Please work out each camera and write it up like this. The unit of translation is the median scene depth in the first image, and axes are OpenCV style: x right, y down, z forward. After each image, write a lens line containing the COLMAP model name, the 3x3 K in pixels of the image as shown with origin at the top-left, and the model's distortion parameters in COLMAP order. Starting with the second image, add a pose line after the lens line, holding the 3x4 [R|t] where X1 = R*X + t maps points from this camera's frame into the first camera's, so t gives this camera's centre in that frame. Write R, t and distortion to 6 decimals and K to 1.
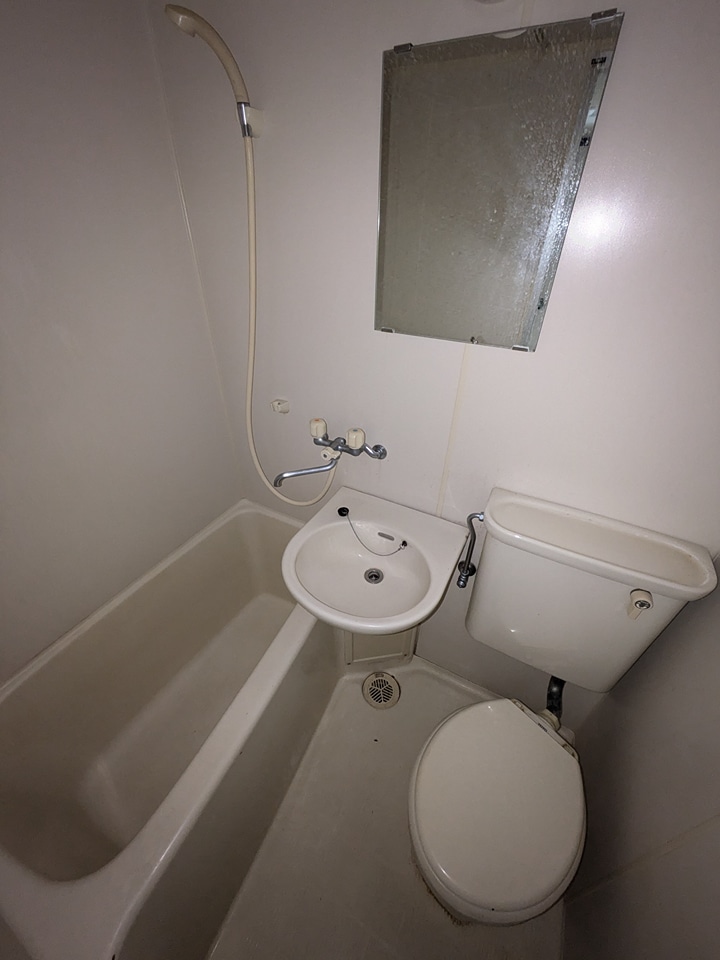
lens RADIAL K [[378.8, 0, 362.1], [0, 378.8, 483.8], [0, 0, 1]] dist [-0.007650, 0.003793]
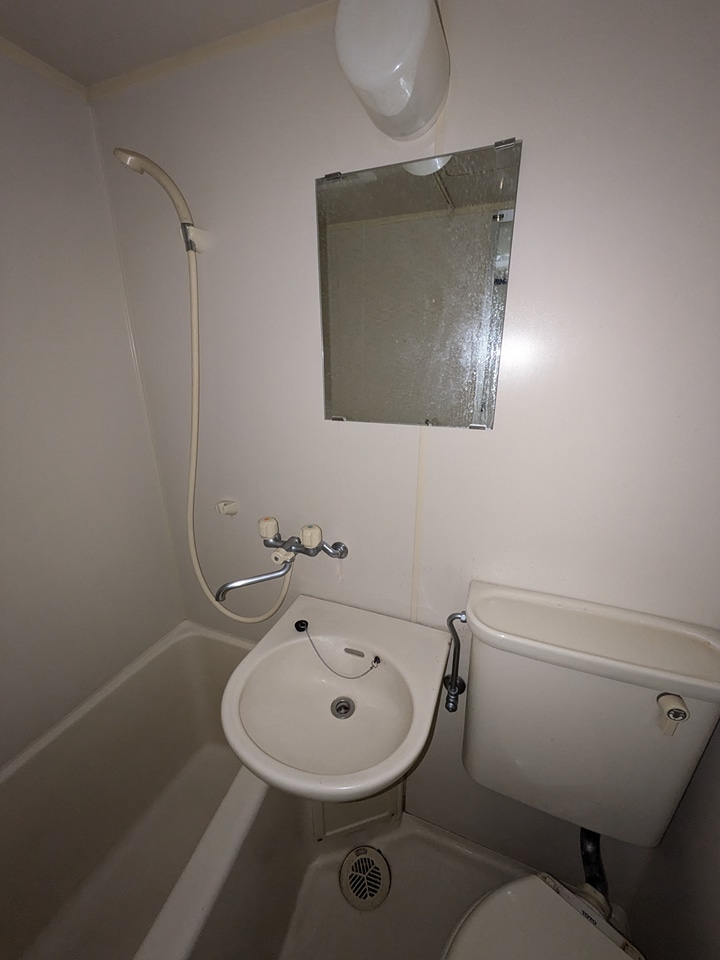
lens RADIAL K [[378.2, 0, 365.1], [0, 378.2, 481.3], [0, 0, 1]] dist [0.000274, -0.000028]
pose [[0.993077, -0.054645, 0.103982, 0.022357], [0.081238, 0.958878, -0.271943, 0.007430], [-0.084846, 0.278508, 0.956679, 0.110359]]
